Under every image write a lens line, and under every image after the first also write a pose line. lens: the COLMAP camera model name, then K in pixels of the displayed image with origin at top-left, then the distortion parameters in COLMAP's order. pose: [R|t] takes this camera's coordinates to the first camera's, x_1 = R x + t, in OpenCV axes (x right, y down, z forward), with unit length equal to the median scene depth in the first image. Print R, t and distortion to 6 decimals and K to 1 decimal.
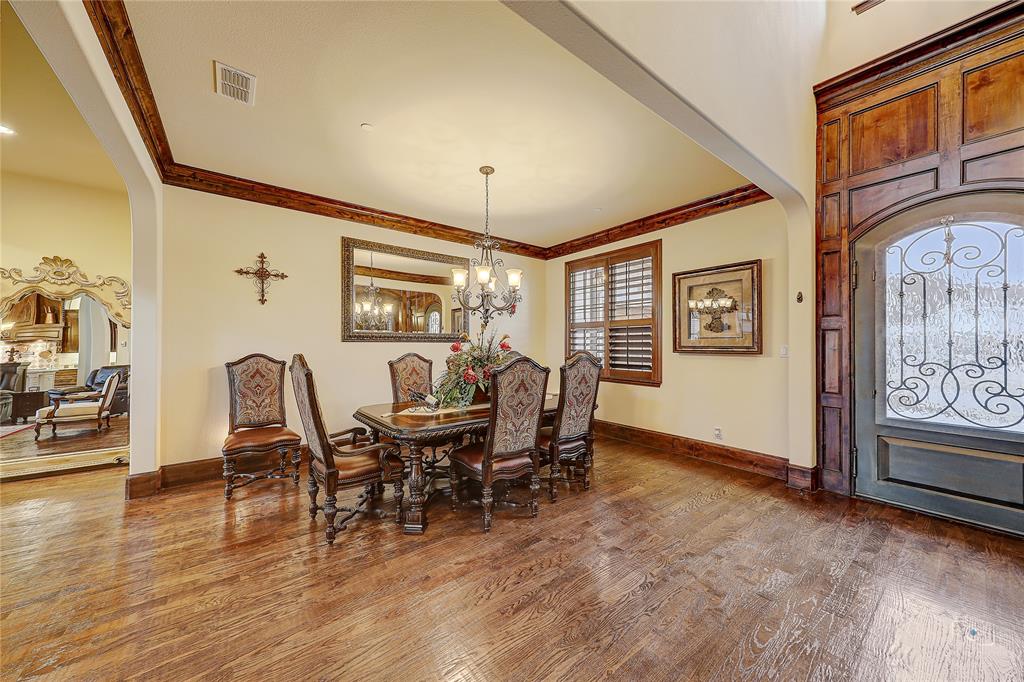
lens RADIAL K [[361.7, 0, 511.5], [0, 361.7, 344.6], [0, 0, 1]] dist [0.006795, -0.001040]
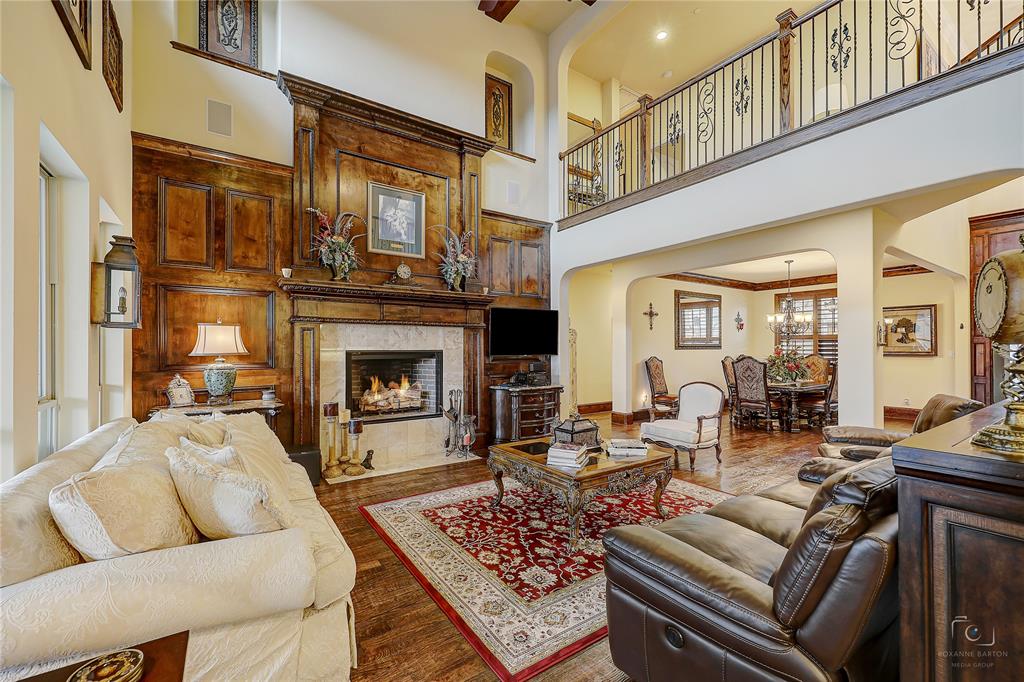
lens RADIAL K [[415.7, 0, 515.6], [0, 415.7, 344.4], [0, 0, 1]] dist [0.011162, -0.002766]
pose [[0.997650, -0.004137, -0.068393, -1.390248], [0.003964, 0.999989, -0.002661, -0.038333], [0.068403, 0.002383, 0.997655, -1.356584]]
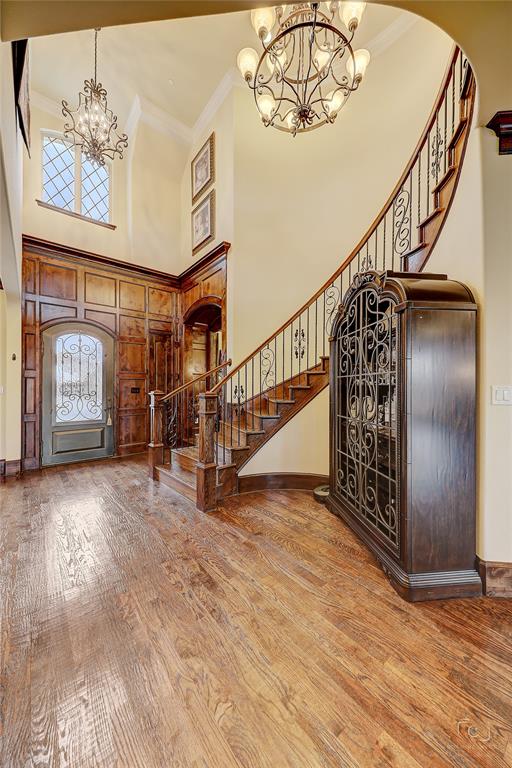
lens RADIAL K [[271.3, 0, 251.8], [0, 271.3, 385.0], [0, 0, 1]] dist [0.006795, -0.001040]
pose [[-0.015281, 0.004843, 0.999872, -0.445406], [-0.003128, 0.999983, -0.004891, -0.001828], [-0.999878, -0.003202, -0.015266, -0.052131]]
